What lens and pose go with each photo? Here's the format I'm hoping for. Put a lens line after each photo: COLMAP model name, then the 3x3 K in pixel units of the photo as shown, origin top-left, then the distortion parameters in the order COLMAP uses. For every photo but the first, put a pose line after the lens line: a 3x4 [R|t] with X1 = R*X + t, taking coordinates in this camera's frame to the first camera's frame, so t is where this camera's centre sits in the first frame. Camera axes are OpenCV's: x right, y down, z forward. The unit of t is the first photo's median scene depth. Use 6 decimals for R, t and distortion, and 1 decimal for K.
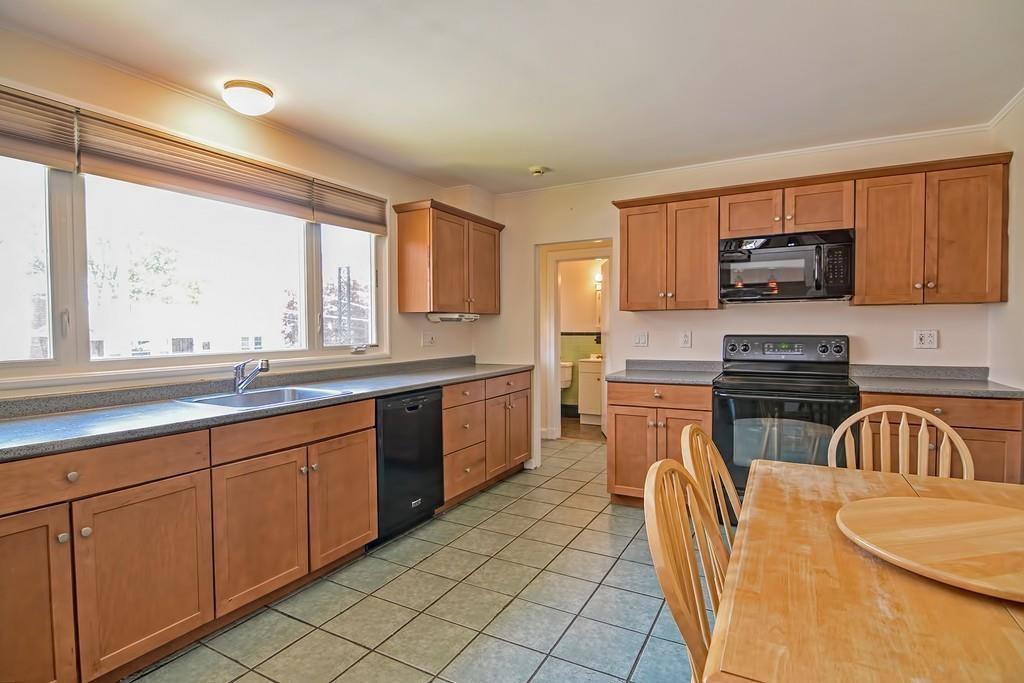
lens RADIAL K [[511.1, 0, 505.4], [0, 511.1, 343.0], [0, 0, 1]] dist [-0.002252, -0.014080]
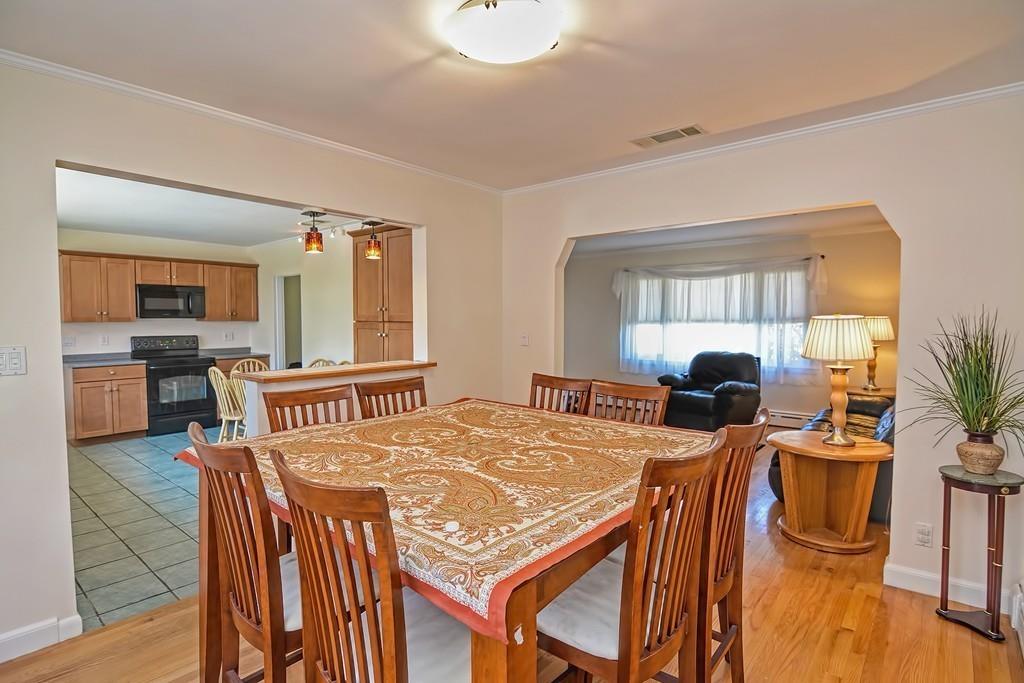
lens RADIAL K [[511.1, 0, 505.4], [0, 511.1, 343.0], [0, 0, 1]] dist [-0.002252, -0.014080]
pose [[0.195180, -0.041154, 0.979904, -1.039775], [0.033608, 0.998813, 0.035254, -0.012876], [-0.980191, 0.026052, 0.196332, -0.593407]]
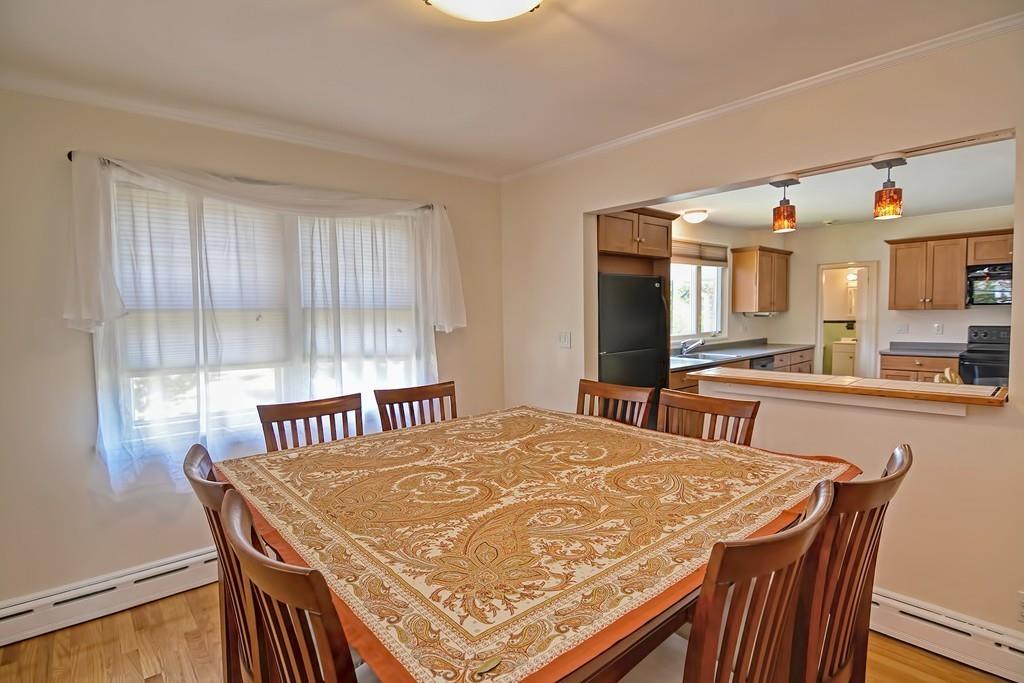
lens RADIAL K [[511.1, 0, 505.4], [0, 511.1, 343.0], [0, 0, 1]] dist [-0.002252, -0.014080]
pose [[0.941068, 0.010645, -0.338050, -0.368853], [0.000945, 0.999418, 0.034103, -0.017729], [0.338216, -0.032412, 0.940510, -0.899351]]
